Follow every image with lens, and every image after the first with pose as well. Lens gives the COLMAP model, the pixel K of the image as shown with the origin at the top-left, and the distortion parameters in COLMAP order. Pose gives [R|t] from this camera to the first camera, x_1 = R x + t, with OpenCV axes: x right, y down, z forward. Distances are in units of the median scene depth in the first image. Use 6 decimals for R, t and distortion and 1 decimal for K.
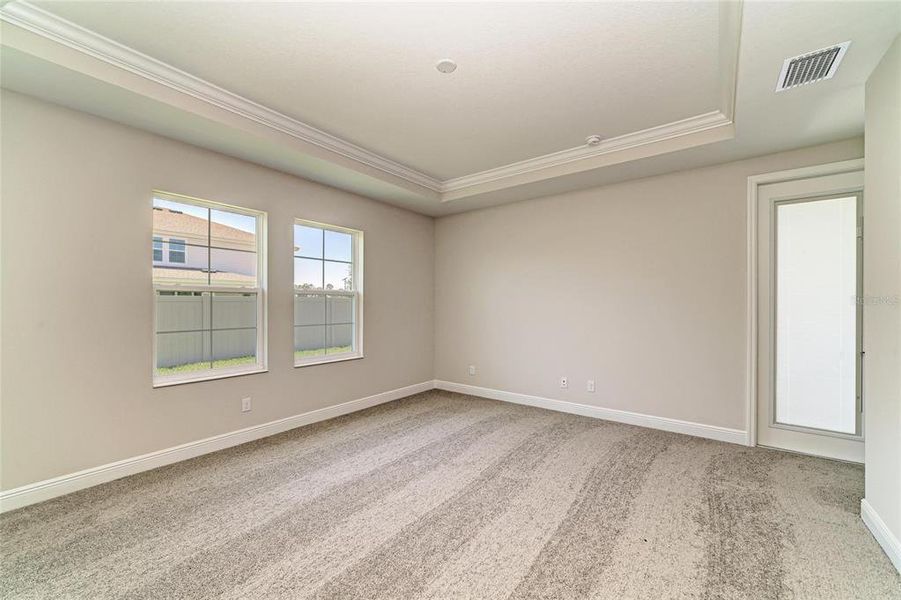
lens RADIAL K [[350.7, 0, 451.4], [0, 350.7, 298.7], [0, 0, 1]] dist [-0.002987, -0.000173]
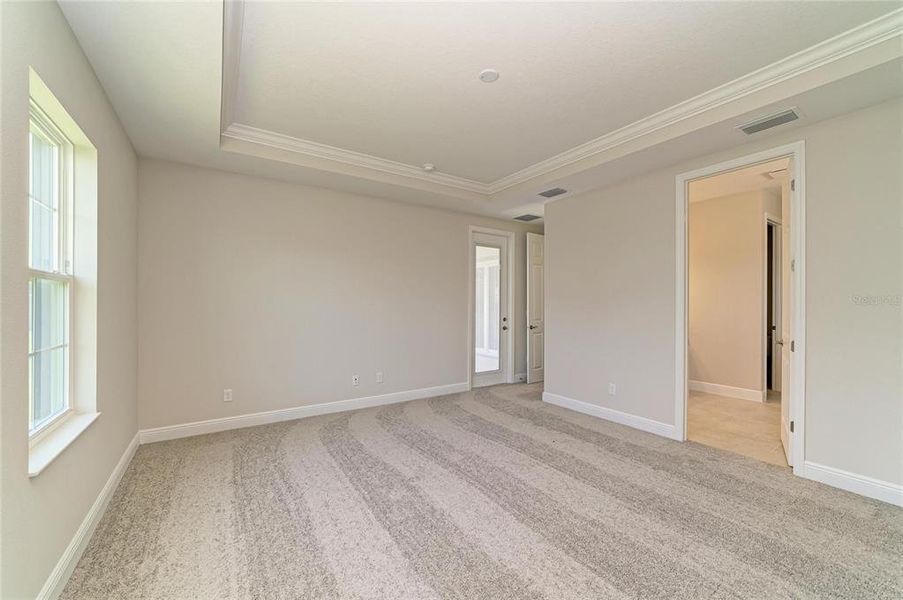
lens RADIAL K [[351.5, 0, 451.4], [0, 351.5, 295.3], [0, 0, 1]] dist [-0.002987, -0.000173]
pose [[0.340129, 0.023309, 0.940090, -0.727835], [-0.011830, 0.999720, -0.020508, 0.014032], [-0.940304, -0.004146, 0.340309, 0.525636]]
